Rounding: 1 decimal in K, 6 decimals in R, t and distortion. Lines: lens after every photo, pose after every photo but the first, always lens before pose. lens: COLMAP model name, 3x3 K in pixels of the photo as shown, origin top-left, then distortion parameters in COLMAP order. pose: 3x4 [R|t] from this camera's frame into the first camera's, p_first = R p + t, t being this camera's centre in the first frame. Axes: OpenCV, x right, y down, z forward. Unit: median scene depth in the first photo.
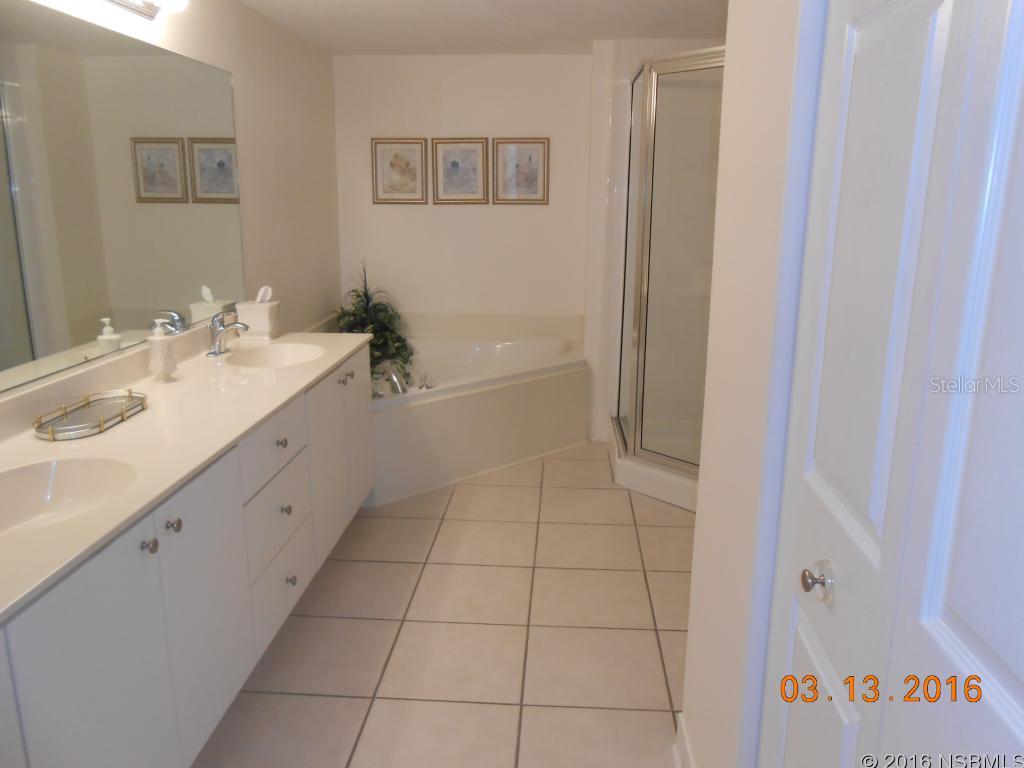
lens RADIAL K [[786.6, 0, 509.6], [0, 786.6, 379.3], [0, 0, 1]] dist [-0.061888, 0.076443]
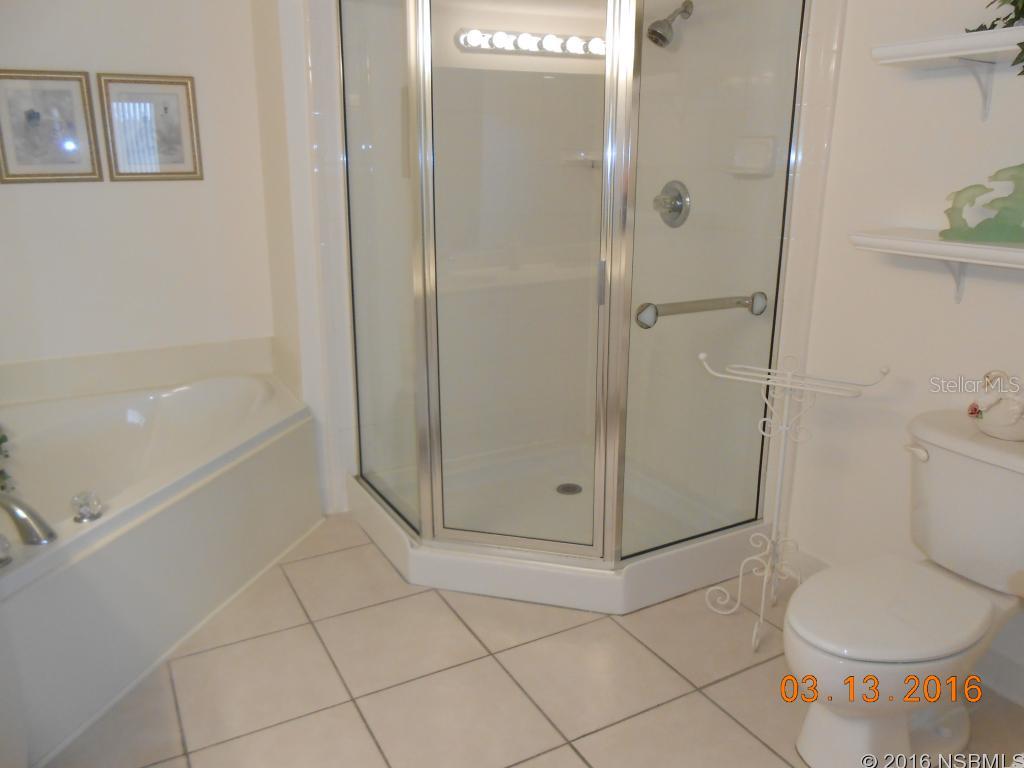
lens RADIAL K [[781.8, 0, 511.9], [0, 781.8, 387.6], [0, 0, 1]] dist [-0.021828, -0.004498]
pose [[0.838909, -0.153070, 0.522303, -0.104228], [0.128724, 0.988213, 0.082860, -0.071147], [-0.528830, -0.002279, 0.848725, 0.307509]]
